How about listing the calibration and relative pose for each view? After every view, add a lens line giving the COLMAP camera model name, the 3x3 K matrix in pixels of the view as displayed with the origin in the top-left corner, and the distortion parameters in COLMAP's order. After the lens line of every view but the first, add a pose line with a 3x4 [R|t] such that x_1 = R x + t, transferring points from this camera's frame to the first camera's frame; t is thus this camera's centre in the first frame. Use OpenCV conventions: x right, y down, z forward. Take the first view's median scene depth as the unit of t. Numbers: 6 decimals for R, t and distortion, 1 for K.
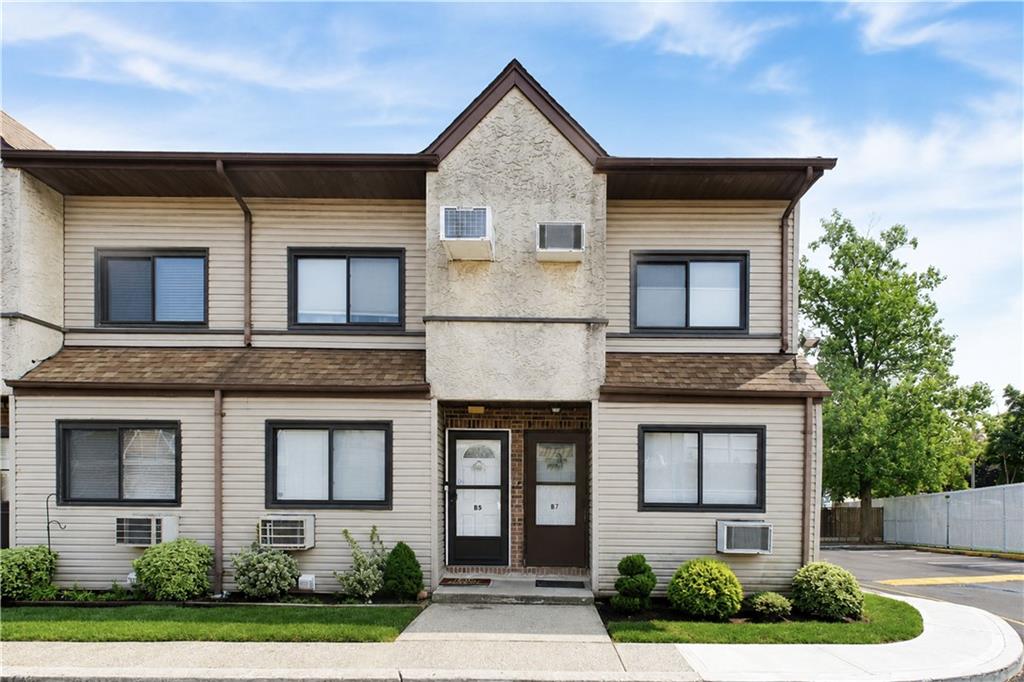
lens RADIAL K [[449.0, 0, 517.5], [0, 449.0, 347.0], [0, 0, 1]] dist [-0.005509, -0.001022]
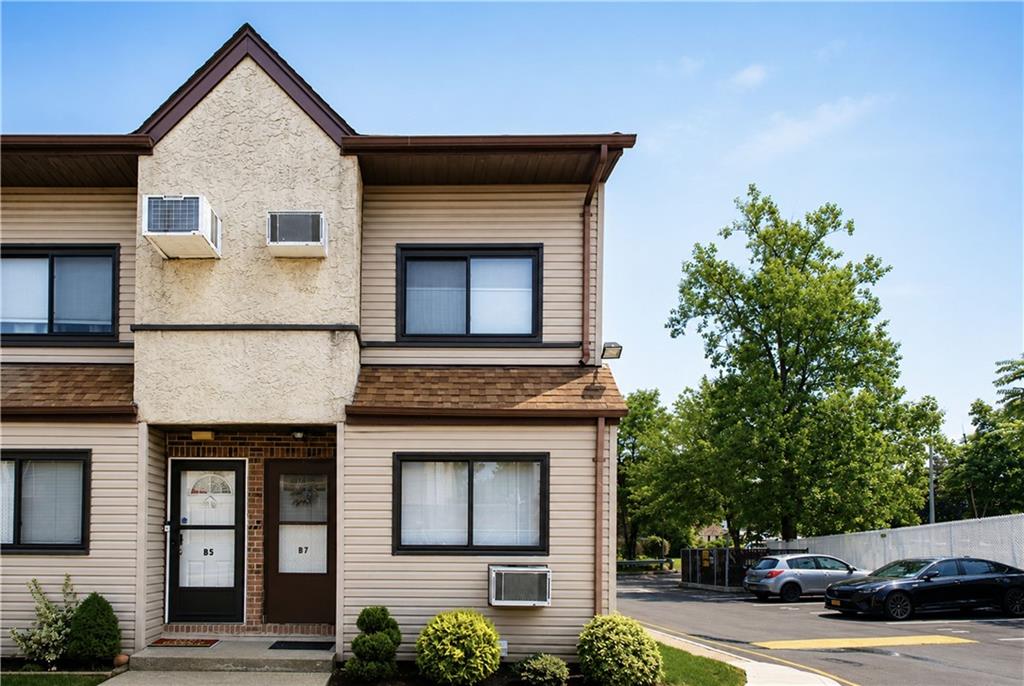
lens RADIAL K [[554.0, 0, 521.3], [0, 554.0, 338.3], [0, 0, 1]] dist [0.003677, -0.000045]
pose [[0.999980, -0.005903, -0.002120, 0.504289], [0.005846, 0.999651, -0.025776, -0.010364], [0.002272, 0.025763, 0.999665, -0.042317]]
